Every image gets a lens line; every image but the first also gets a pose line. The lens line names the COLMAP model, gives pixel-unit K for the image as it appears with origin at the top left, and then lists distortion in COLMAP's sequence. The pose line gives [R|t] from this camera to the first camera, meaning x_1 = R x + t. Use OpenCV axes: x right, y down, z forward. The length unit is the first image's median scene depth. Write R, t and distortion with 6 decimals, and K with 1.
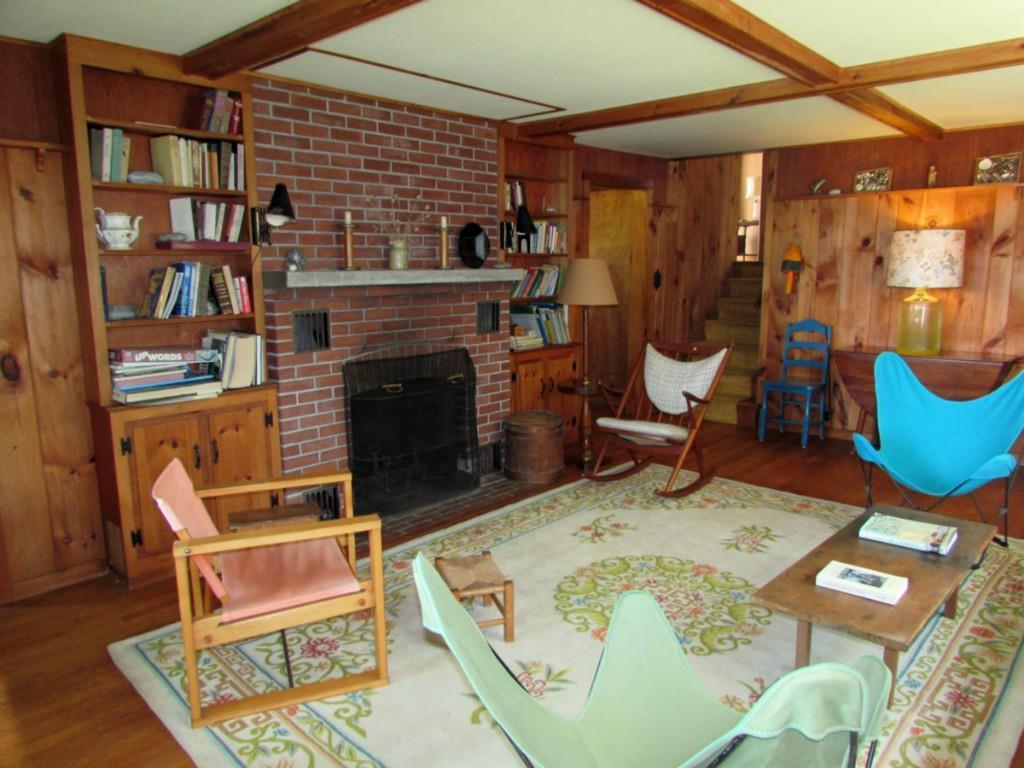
lens RADIAL K [[716.8, 0, 512.0], [0, 716.8, 385.9], [0, 0, 1]] dist [-0.025373, 0.003631]
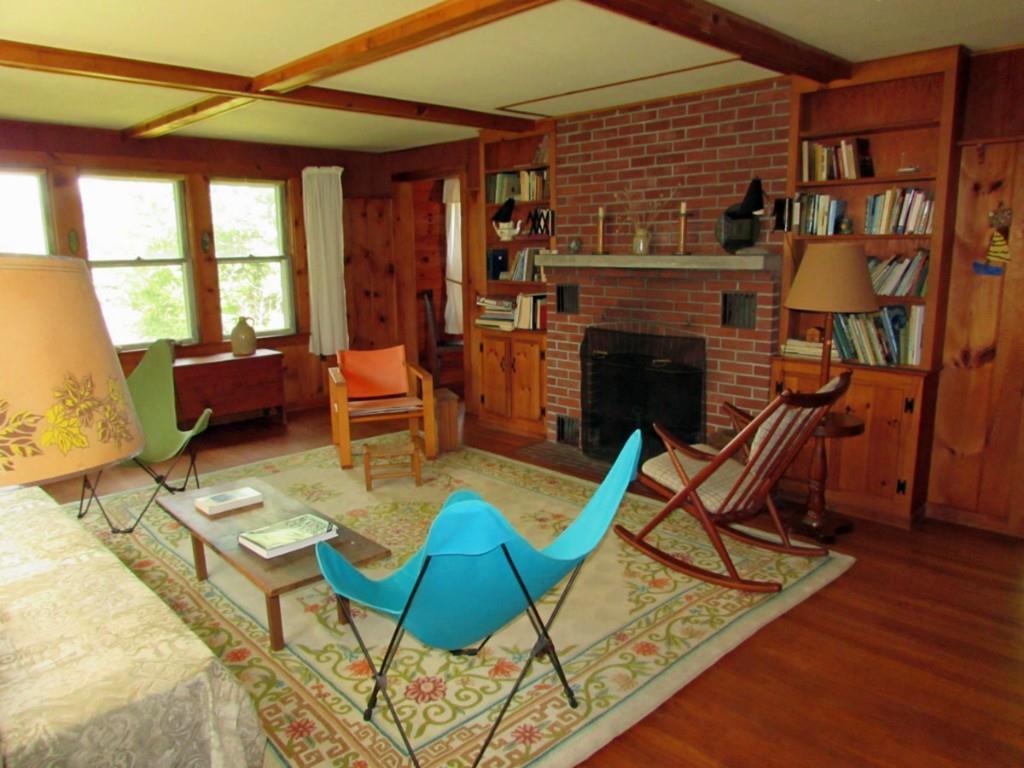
lens RADIAL K [[716.8, 0, 512.0], [0, 716.8, 382.0], [0, 0, 1]] dist [-0.025373, 0.003631]
pose [[-0.060783, 0.186495, -0.980574, 1.008377], [-0.163015, 0.967345, 0.194084, -0.158368], [0.984749, 0.171646, -0.028397, 0.894115]]
